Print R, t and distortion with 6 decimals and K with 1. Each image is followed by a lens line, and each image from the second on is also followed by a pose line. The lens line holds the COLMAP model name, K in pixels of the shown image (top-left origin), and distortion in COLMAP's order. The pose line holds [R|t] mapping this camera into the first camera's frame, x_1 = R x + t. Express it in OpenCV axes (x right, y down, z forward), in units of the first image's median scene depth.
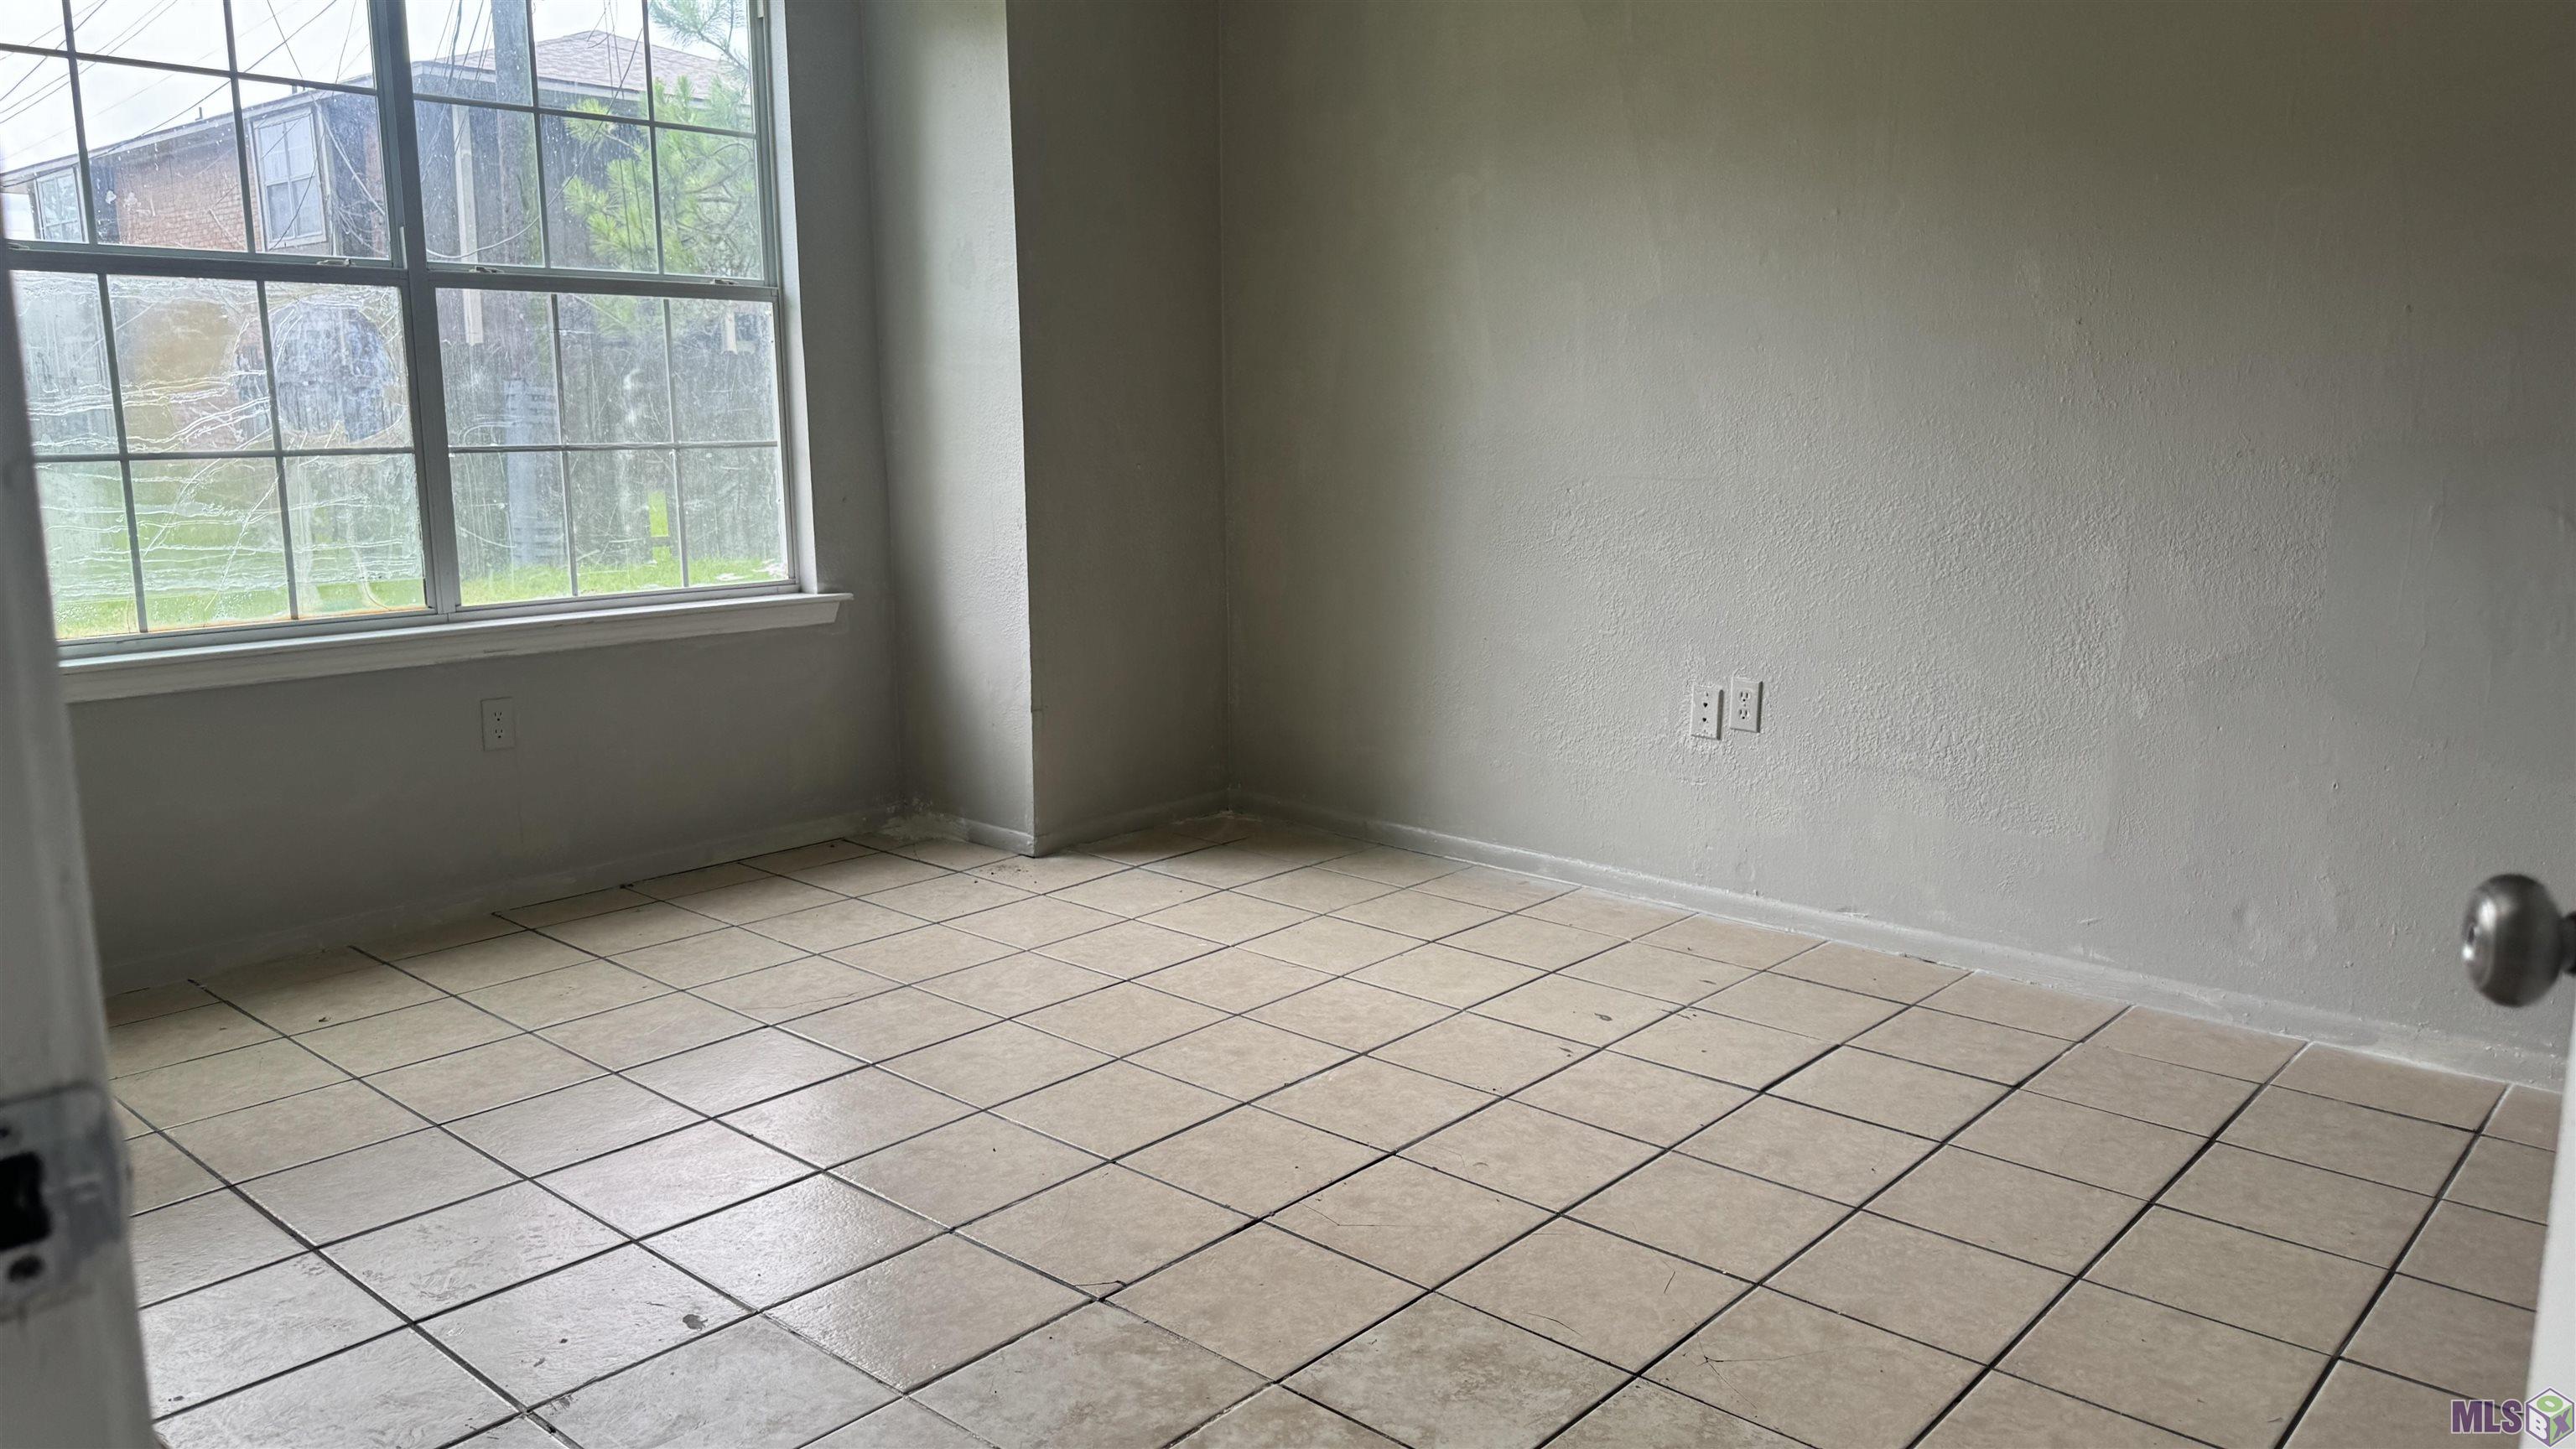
lens RADIAL K [[1830.9, 0, 1291.6], [0, 1830.9, 725.9], [0, 0, 1]] dist [0.004782, 0.000261]
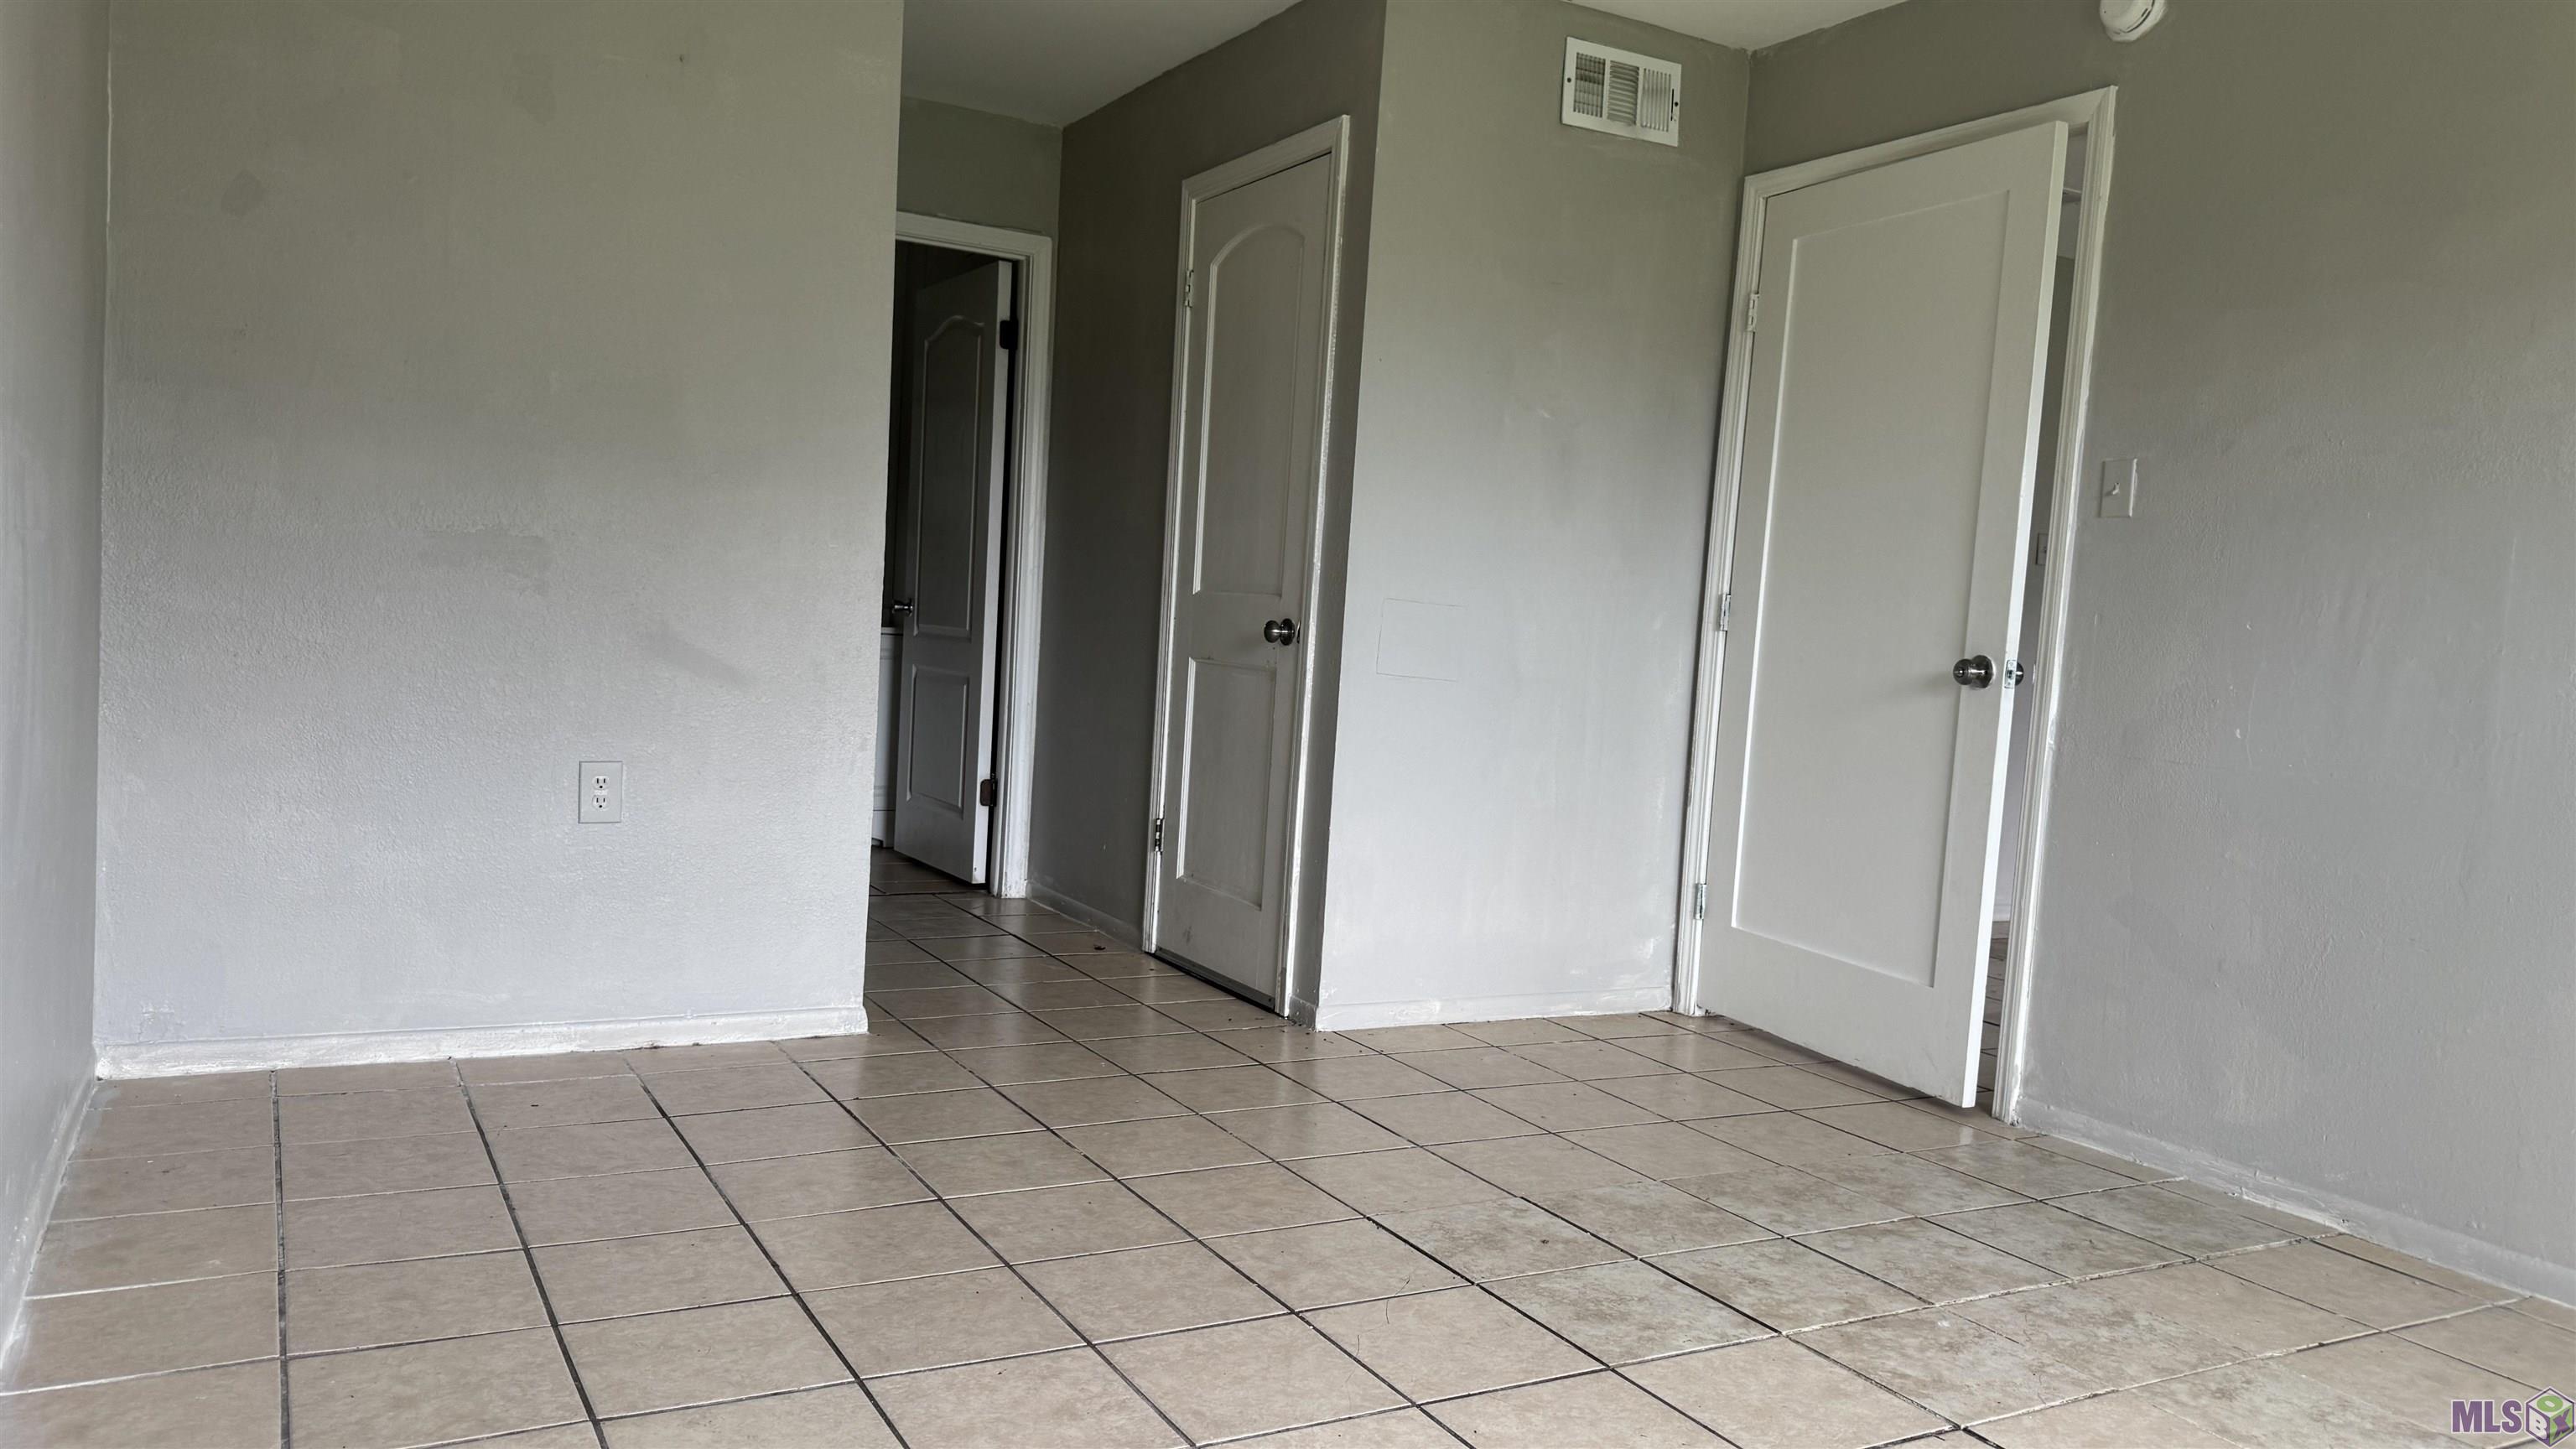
lens RADIAL K [[1830.9, 0, 1288.5], [0, 1830.9, 727.3], [0, 0, 1]] dist [0.004782, 0.000261]
pose [[-0.942495, -0.078129, 0.324959, -0.059223], [-0.000169, 0.972405, 0.233300, -0.280839], [-0.334219, 0.219829, -0.916500, 2.002758]]
